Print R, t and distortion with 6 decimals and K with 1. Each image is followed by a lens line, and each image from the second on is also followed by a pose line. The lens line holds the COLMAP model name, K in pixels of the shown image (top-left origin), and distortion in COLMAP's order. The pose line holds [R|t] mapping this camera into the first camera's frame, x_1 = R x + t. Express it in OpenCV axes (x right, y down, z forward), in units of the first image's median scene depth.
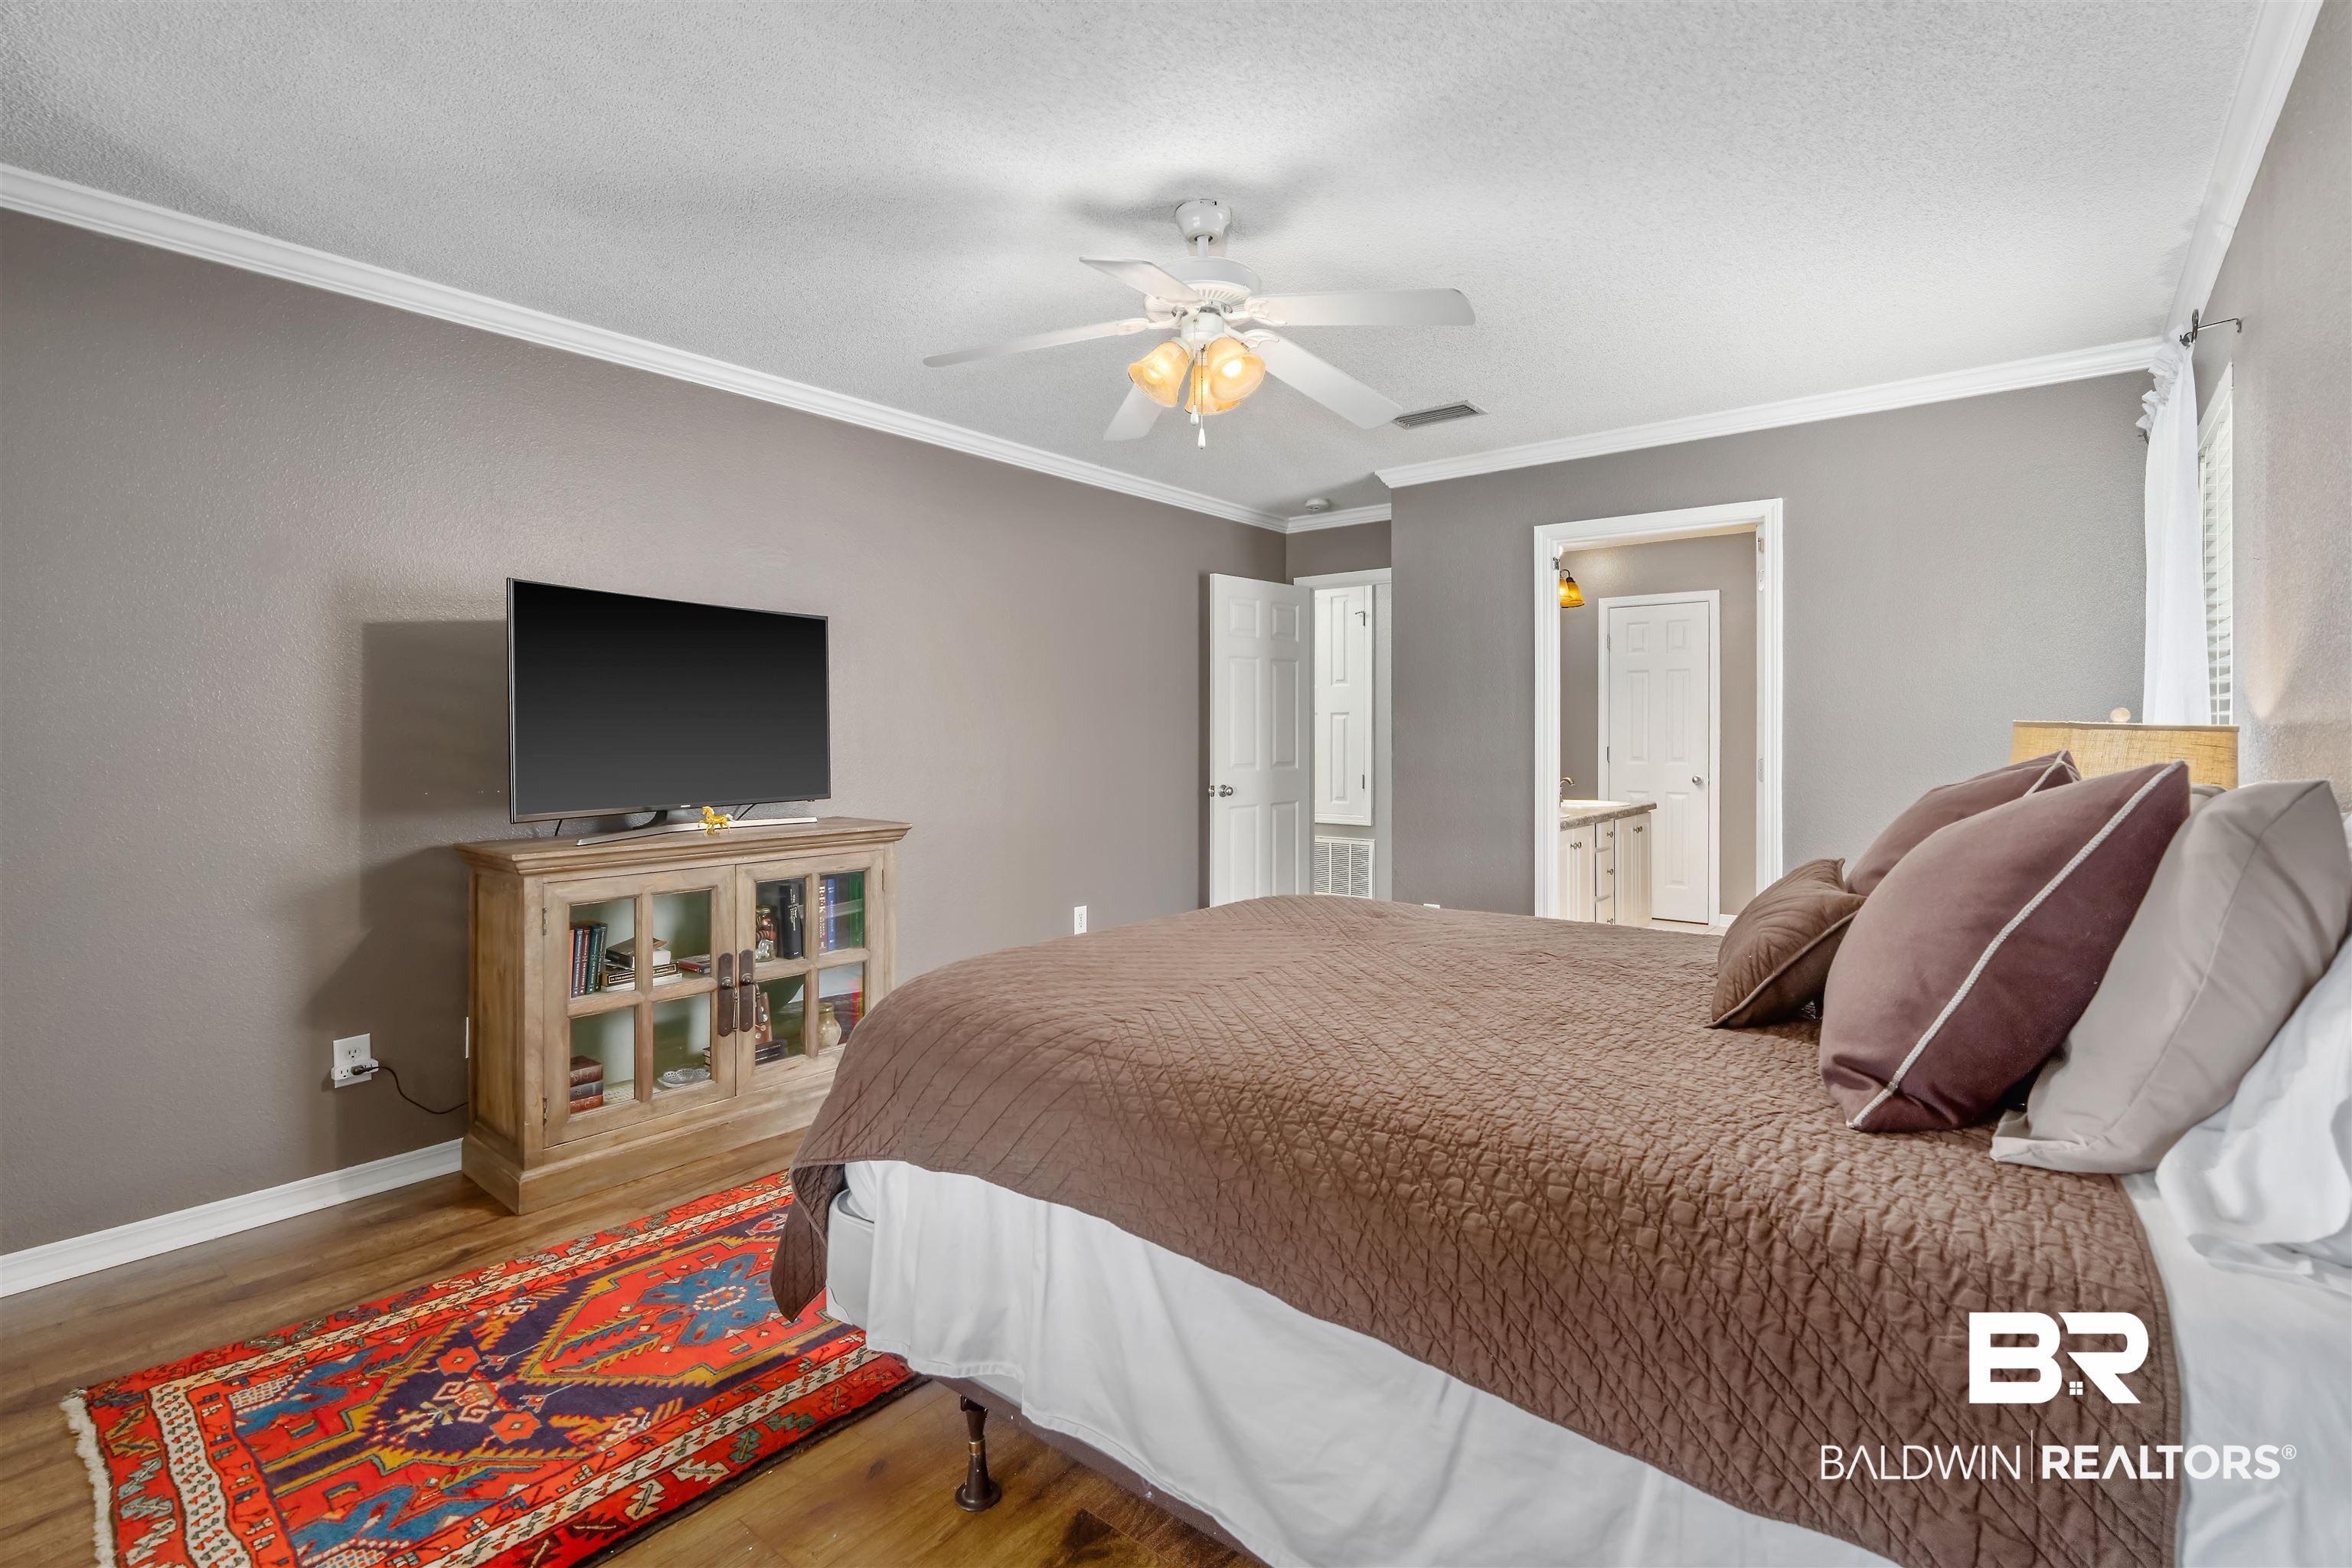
lens RADIAL K [[1077.2, 0, 1175.8], [0, 1077.2, 767.9], [0, 0, 1]] dist [-0.004225, -0.000501]
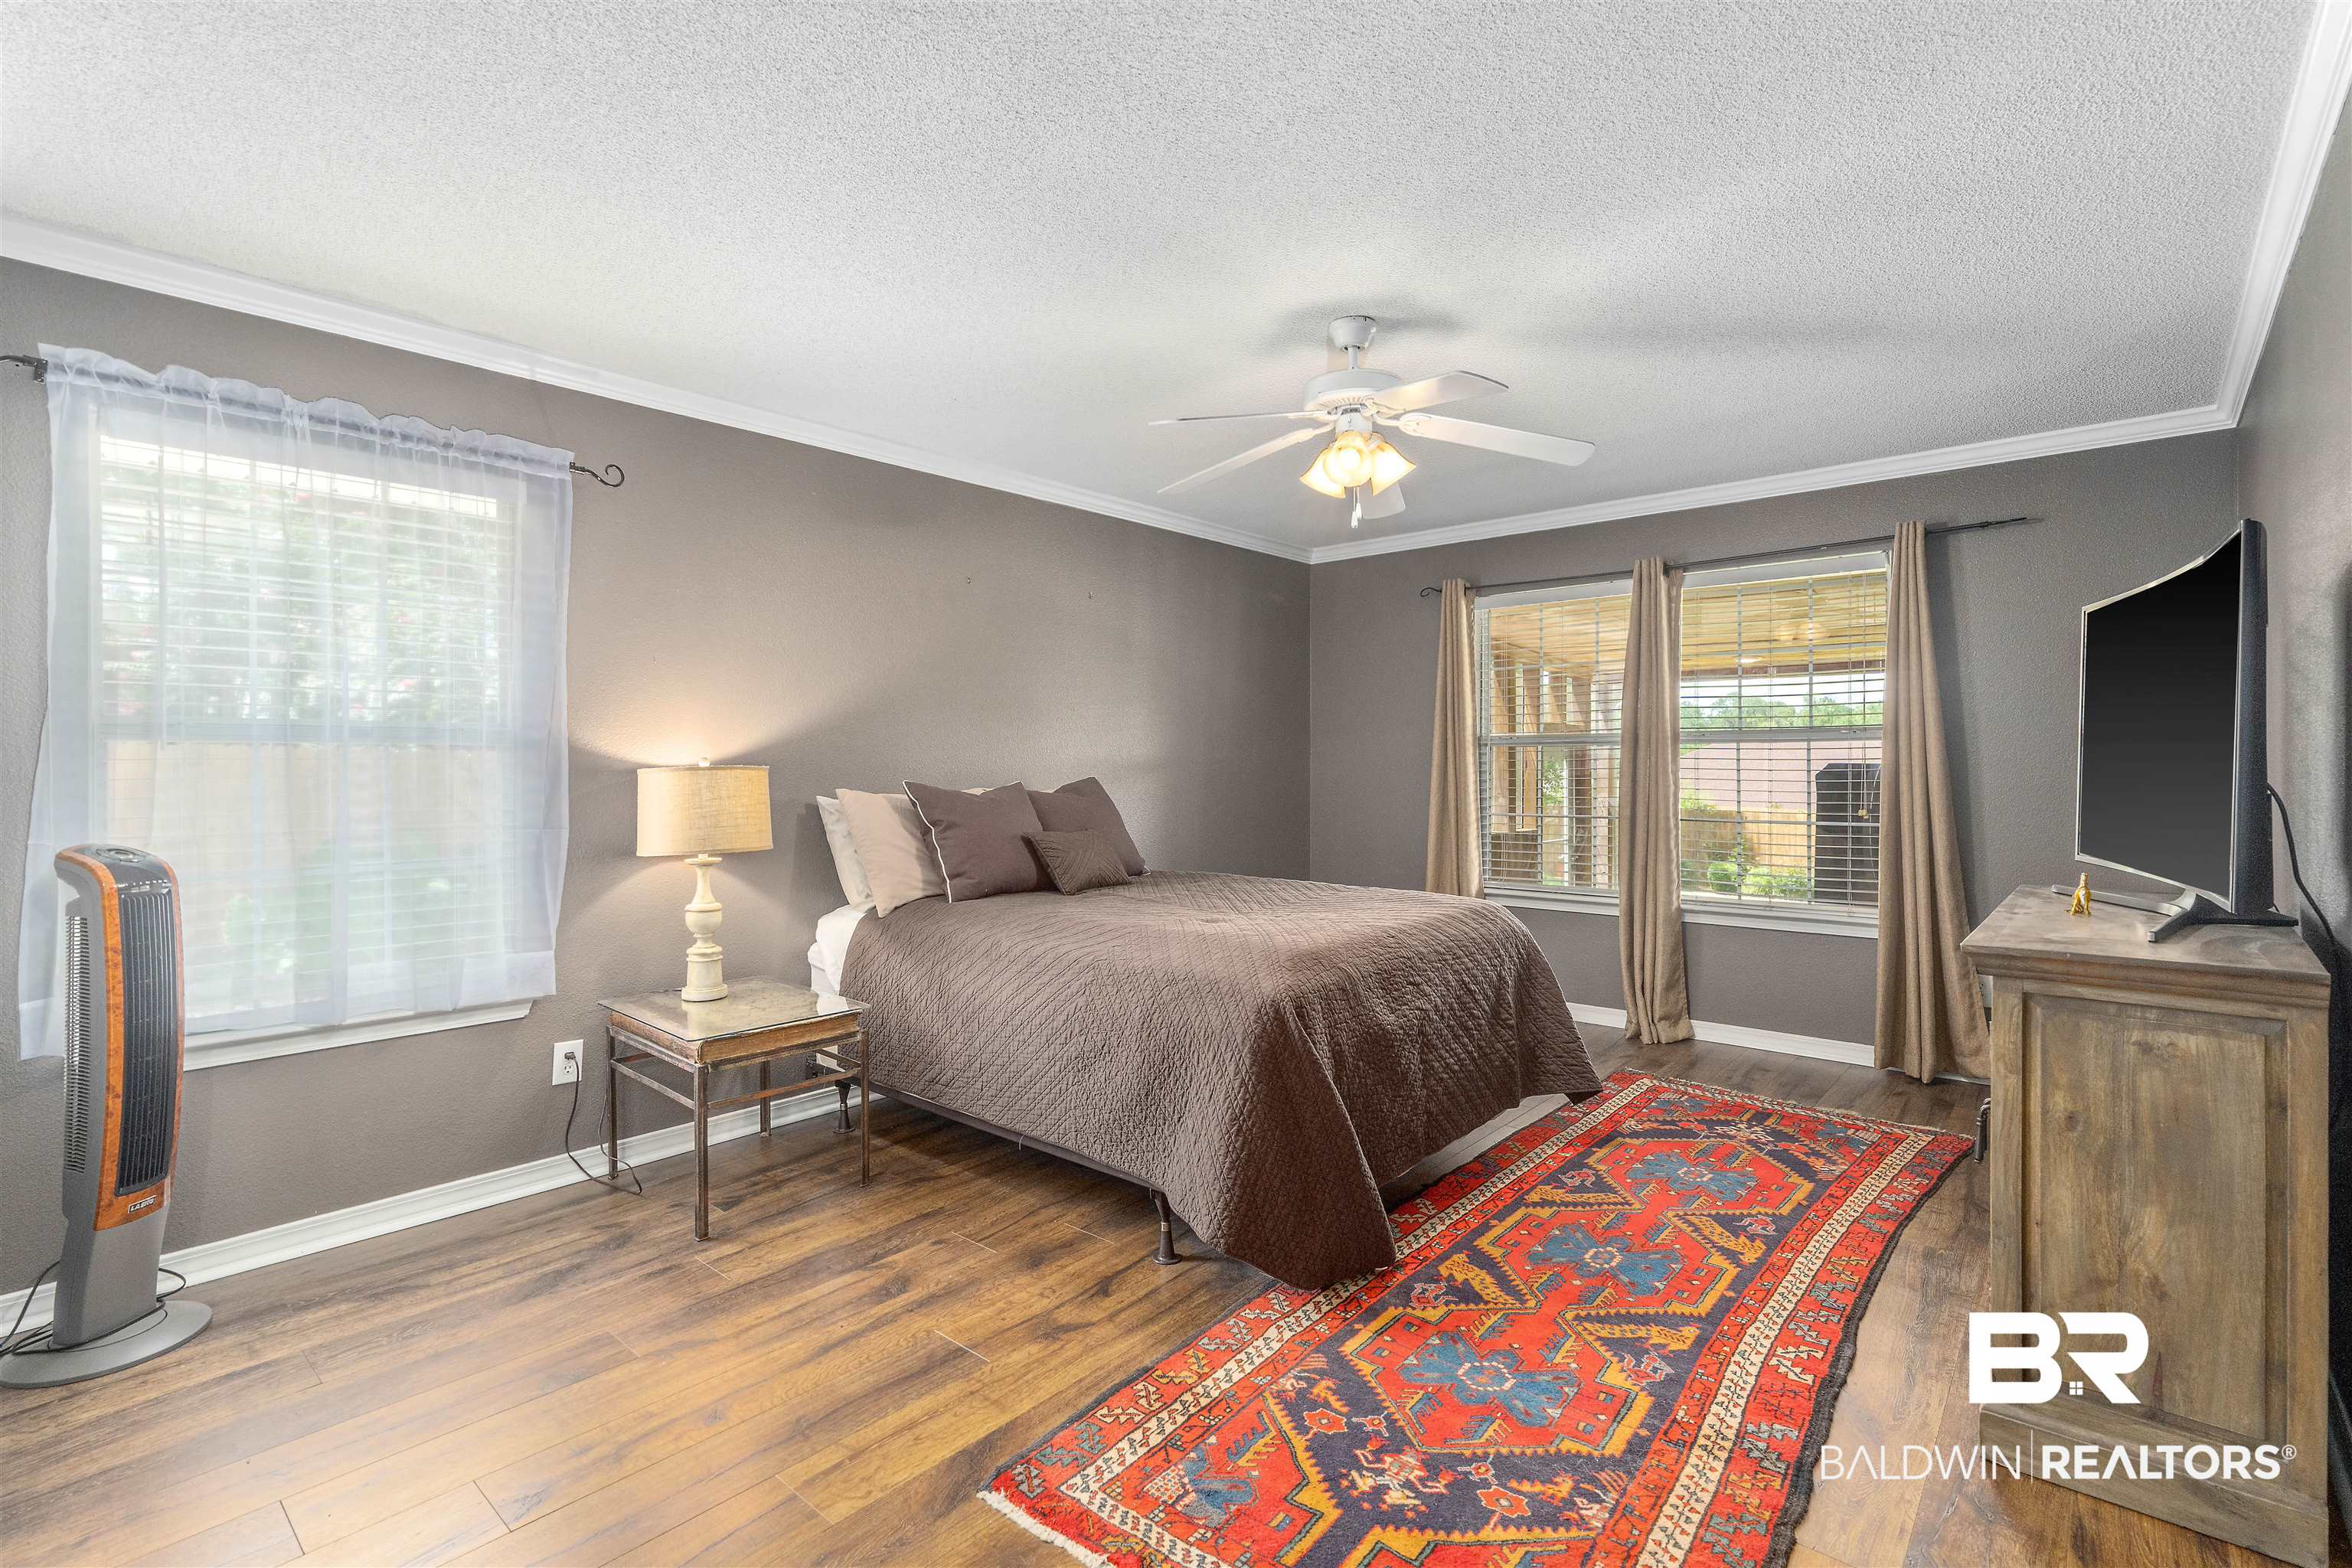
lens RADIAL K [[1077.2, 0, 1176.3], [0, 1077.2, 767.1], [0, 0, 1]] dist [-0.004225, -0.000501]
pose [[-0.997635, 0.001156, 0.068721, 0.163972], [0.002208, 0.999881, 0.015240, -0.059633], [-0.068695, 0.015356, -0.997520, 2.711027]]
